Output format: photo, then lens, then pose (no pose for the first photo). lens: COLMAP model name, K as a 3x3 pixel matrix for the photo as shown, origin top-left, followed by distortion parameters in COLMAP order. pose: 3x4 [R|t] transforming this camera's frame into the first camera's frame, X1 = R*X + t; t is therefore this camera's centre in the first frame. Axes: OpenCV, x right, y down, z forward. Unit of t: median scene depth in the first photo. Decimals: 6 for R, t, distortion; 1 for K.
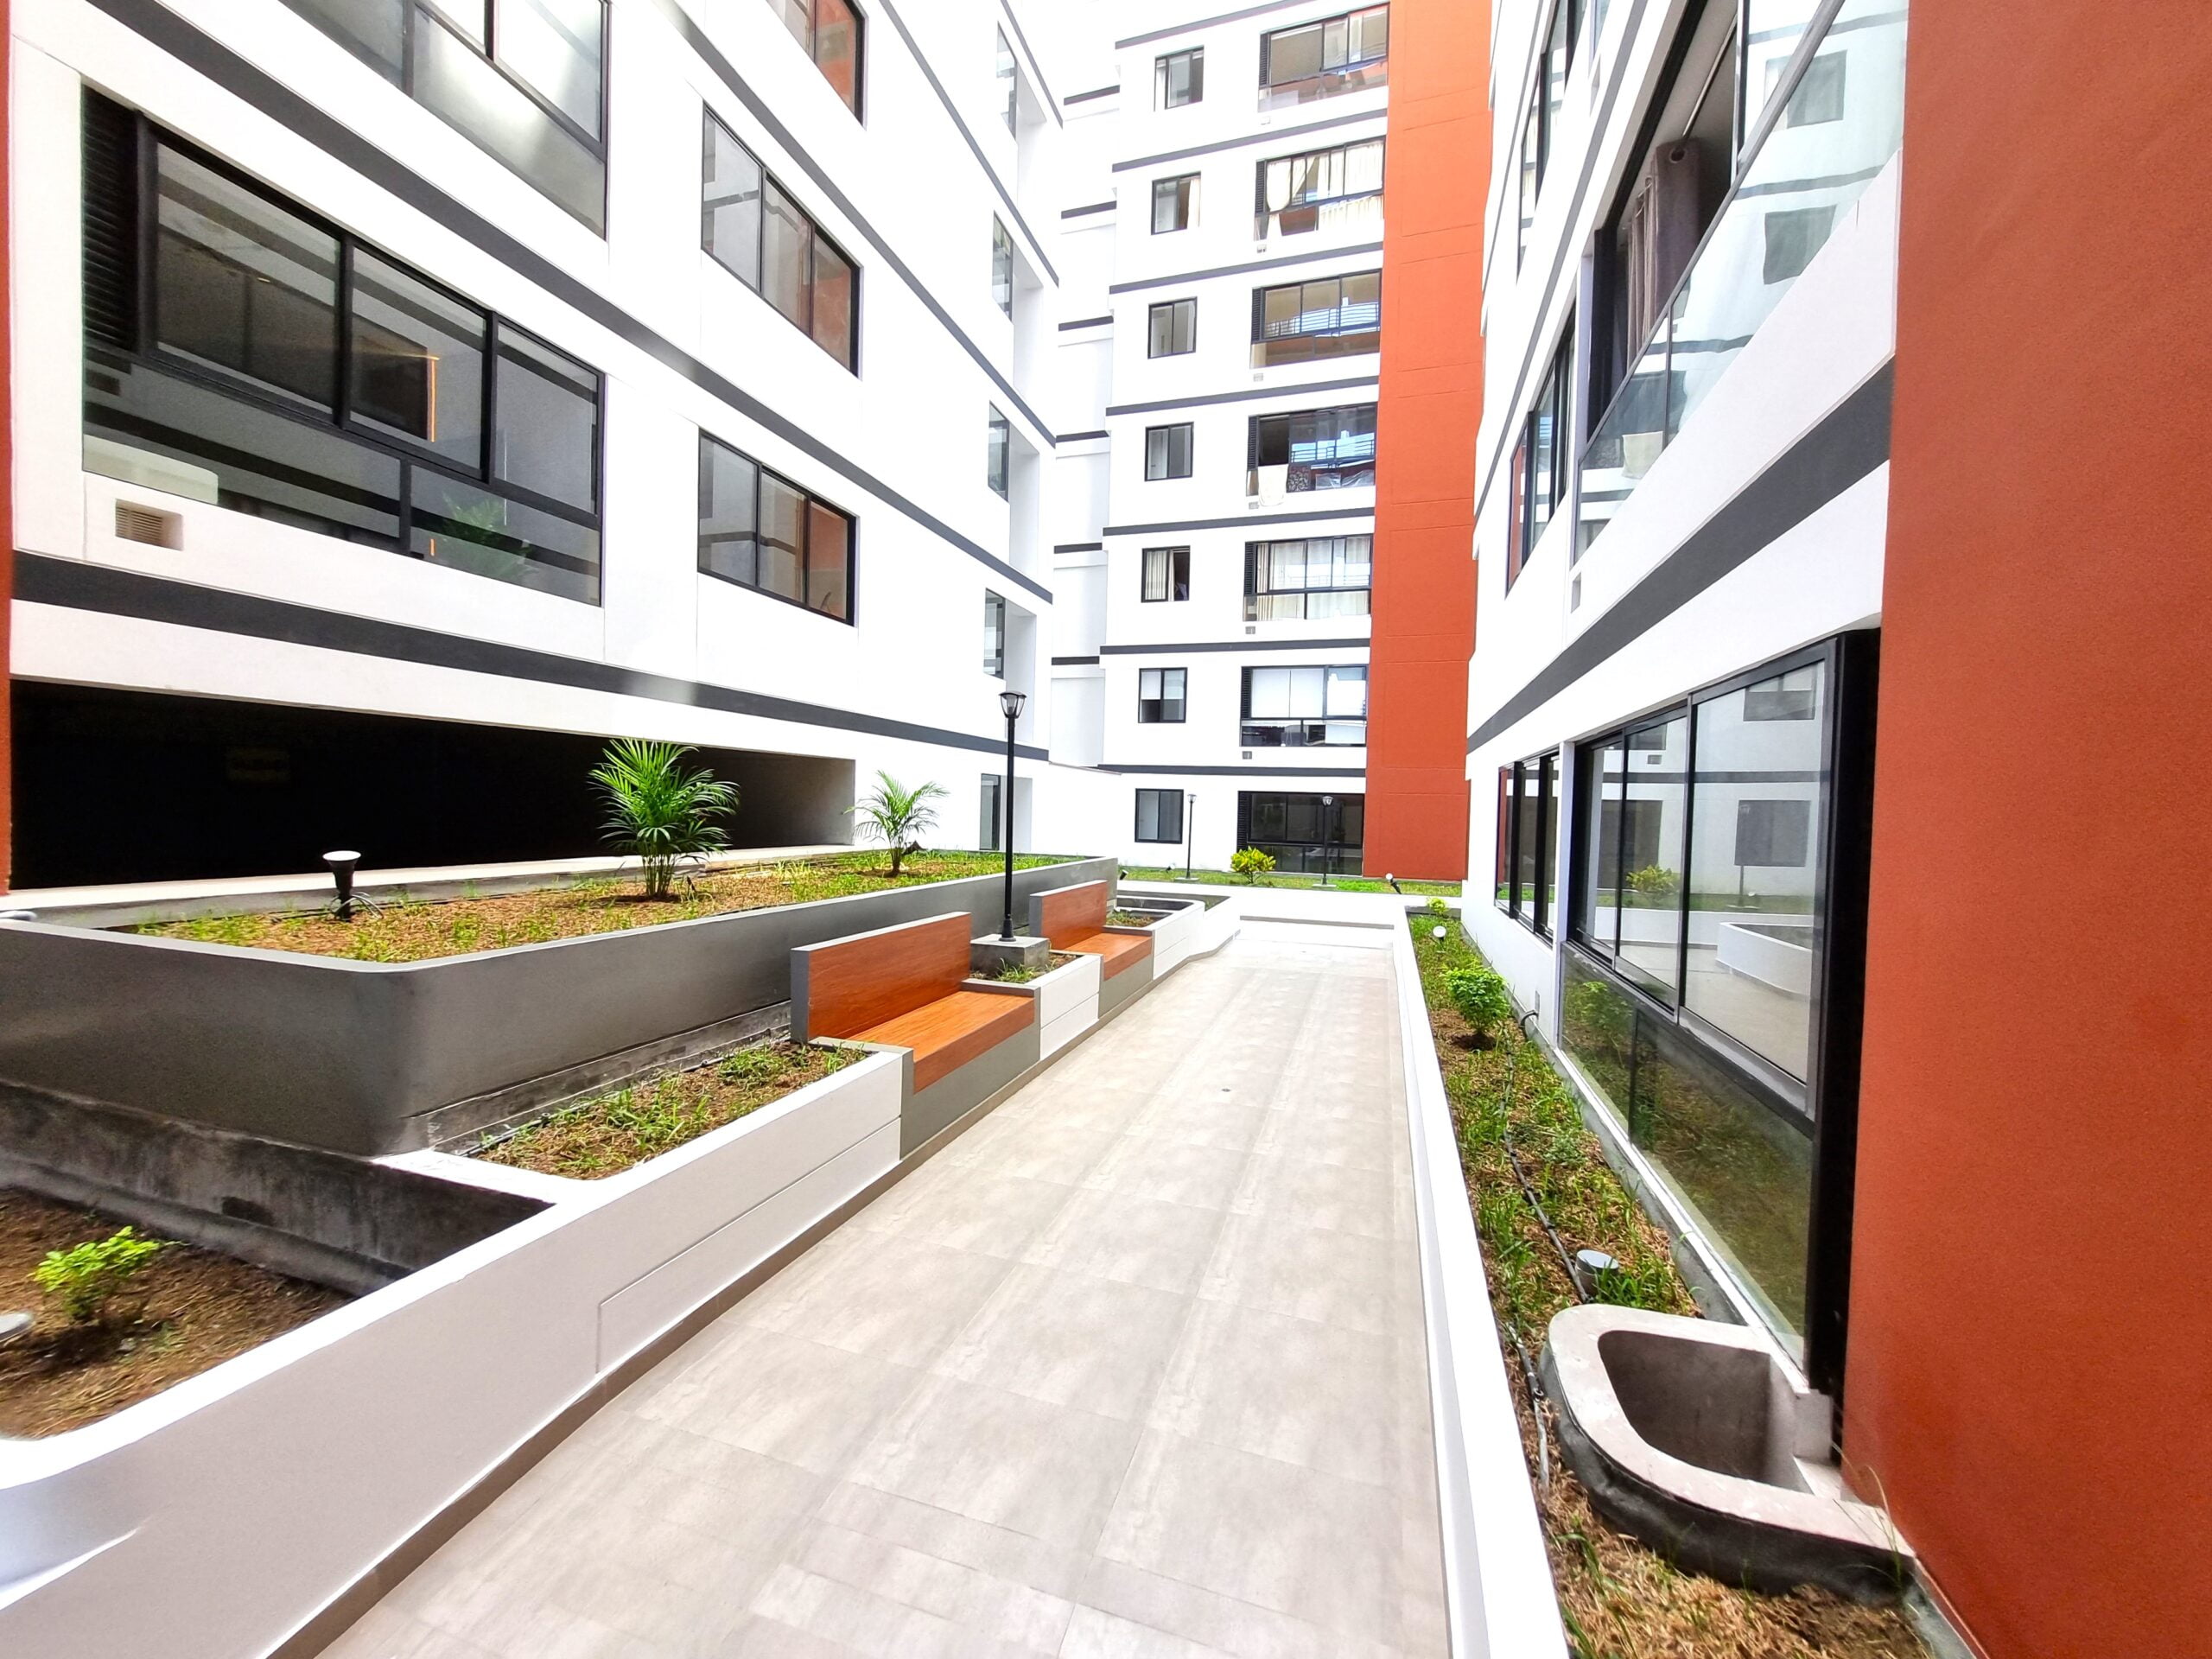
lens RADIAL K [[860.1, 0, 1109.4], [0, 860.1, 828.7], [0, 0, 1]] dist [0.002130, -0.002402]
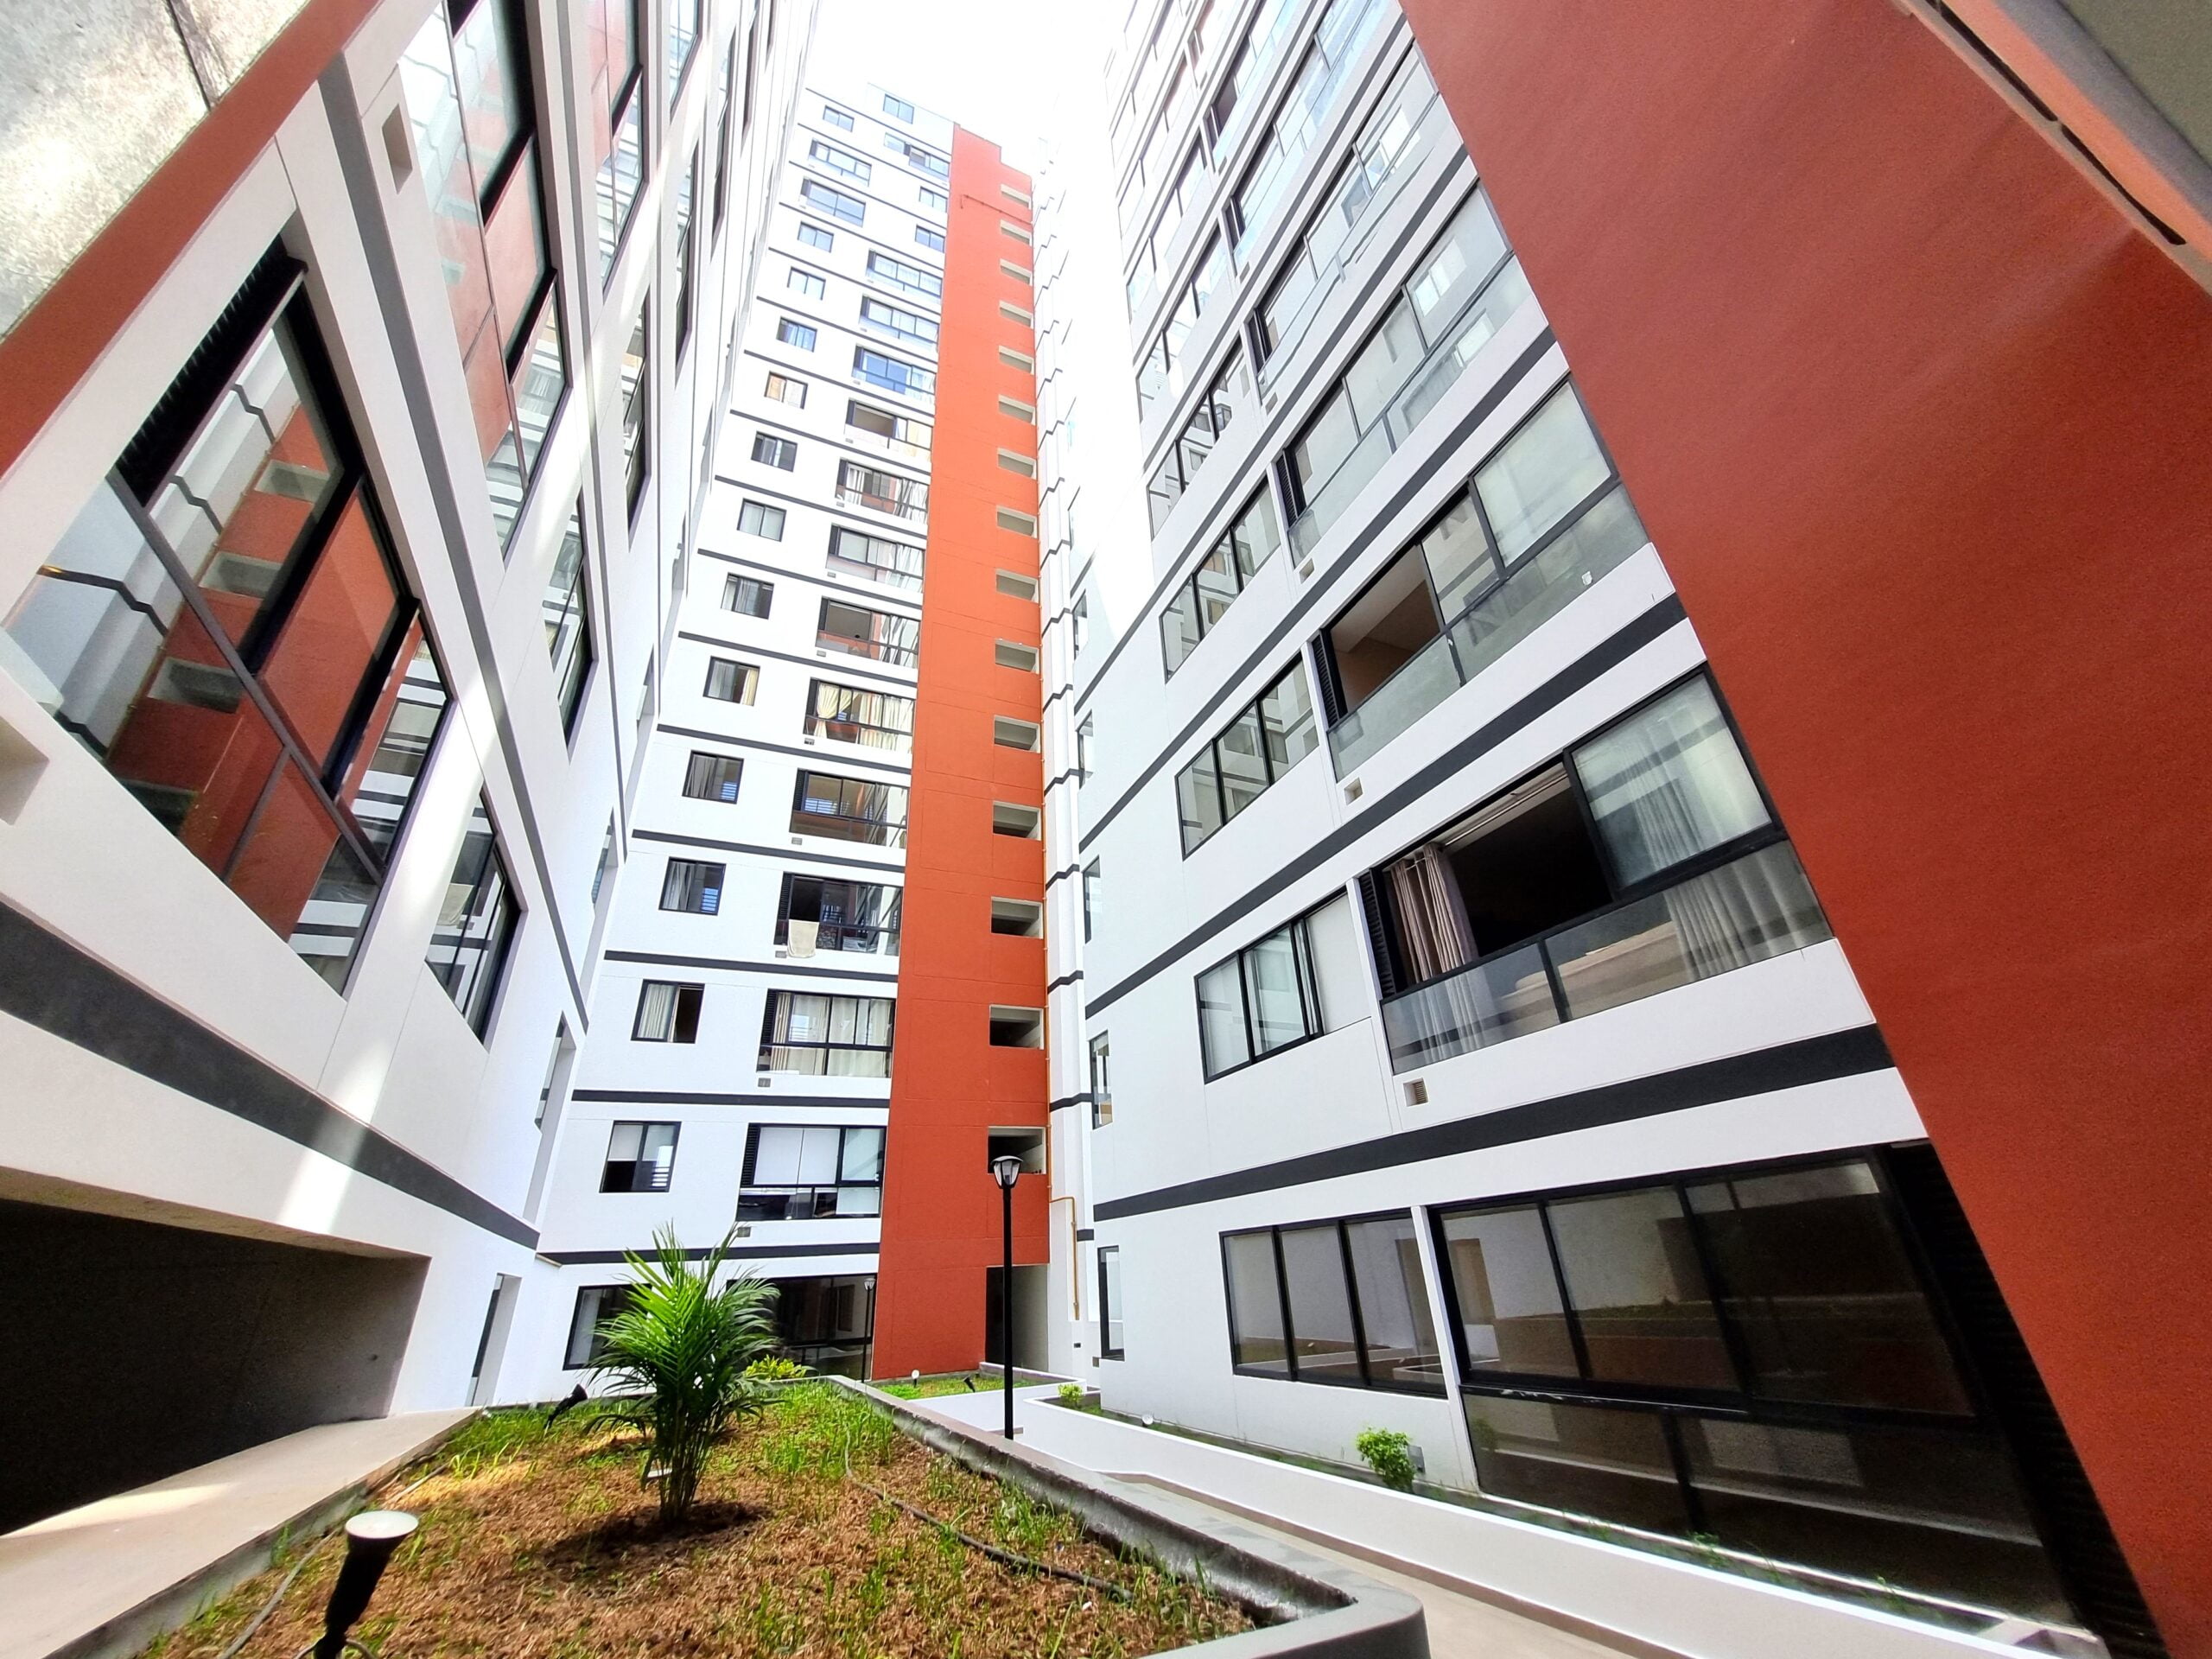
lens RADIAL K [[860.1, 0, 1109.4], [0, 860.1, 828.7], [0, 0, 1]] dist [0.002130, -0.002402]
pose [[0.743609, 0.251475, 0.619521, -0.201002], [0.088501, 0.881401, -0.464004, -0.010466], [-0.662732, 0.399866, 0.633161, 0.063946]]
